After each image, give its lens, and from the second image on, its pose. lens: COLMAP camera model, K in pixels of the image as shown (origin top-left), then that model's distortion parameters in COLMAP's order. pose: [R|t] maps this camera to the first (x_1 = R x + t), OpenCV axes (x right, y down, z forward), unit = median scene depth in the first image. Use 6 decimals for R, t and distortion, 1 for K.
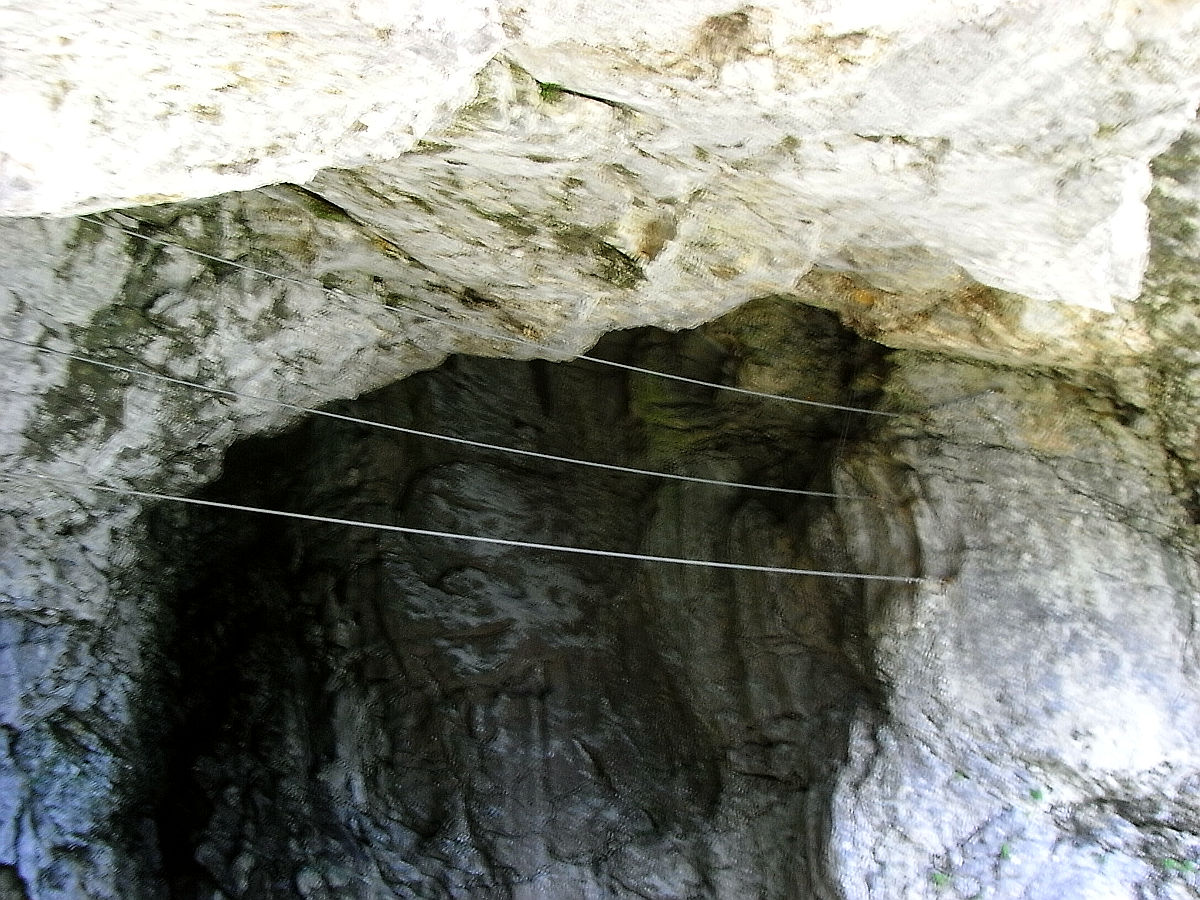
lens RADIAL K [[1031.3, 0, 608.3], [0, 1031.3, 441.8], [0, 0, 1]] dist [-0.143037, 0.140591]
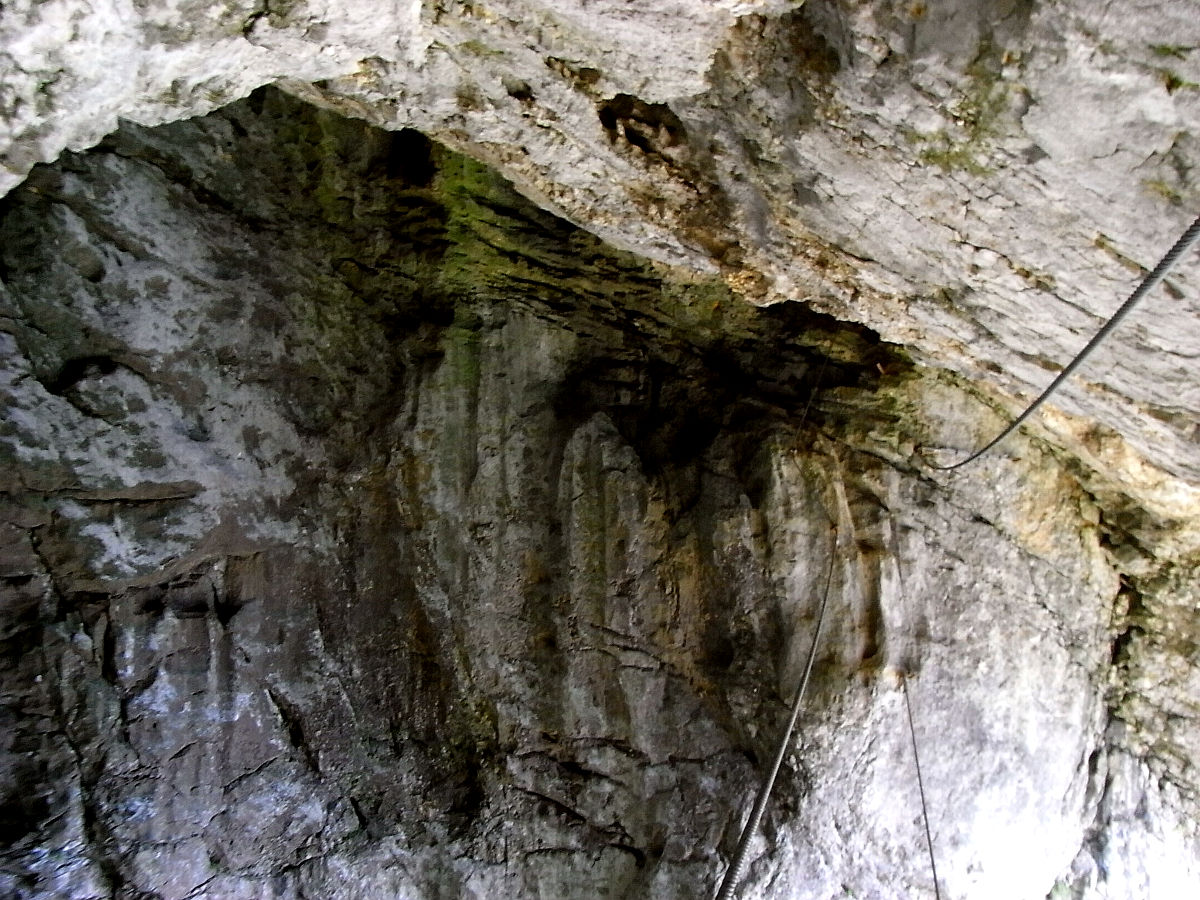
lens RADIAL K [[1031.3, 0, 635.7], [0, 1031.3, 458.9], [0, 0, 1]] dist [-0.143037, 0.140591]
pose [[0.741229, 0.186901, 0.644707, -0.345213], [-0.412966, 0.884154, 0.218476, -0.094755], [-0.529187, -0.428183, 0.732544, 0.510870]]
